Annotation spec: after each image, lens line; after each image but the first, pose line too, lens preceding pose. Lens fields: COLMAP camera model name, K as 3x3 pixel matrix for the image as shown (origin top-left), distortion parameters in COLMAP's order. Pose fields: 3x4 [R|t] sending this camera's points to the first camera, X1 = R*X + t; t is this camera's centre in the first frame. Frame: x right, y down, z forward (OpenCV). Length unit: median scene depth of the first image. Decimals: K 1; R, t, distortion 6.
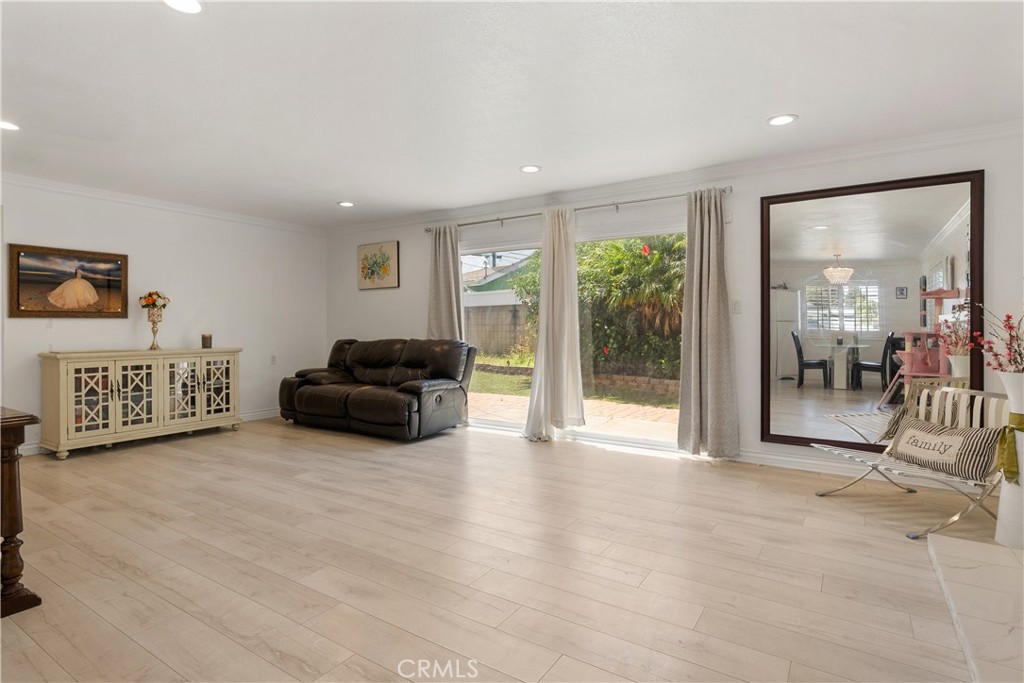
lens RADIAL K [[530.2, 0, 511.0], [0, 530.2, 333.0], [0, 0, 1]] dist [0.000669, 0.000091]
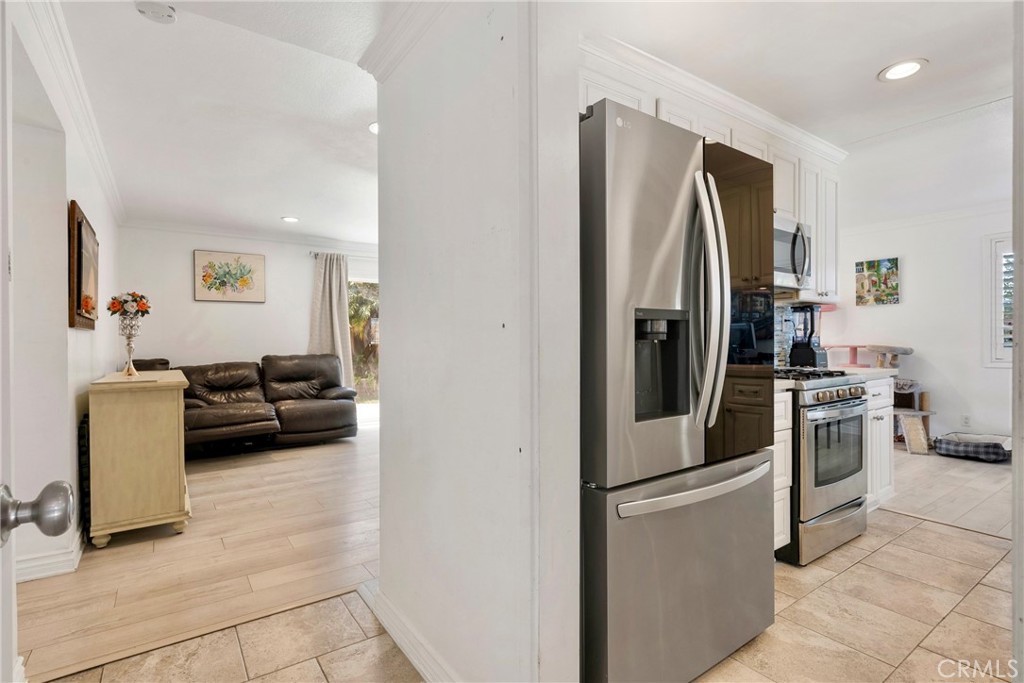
lens RADIAL K [[496.6, 0, 513.0], [0, 496.6, 342.8], [0, 0, 1]] dist [0.004835, 0.000138]
pose [[0.363547, -0.002622, 0.931572, -1.535420], [0.016978, 0.999849, -0.003812, -0.000916], [-0.931421, 0.017202, 0.363537, 0.401830]]
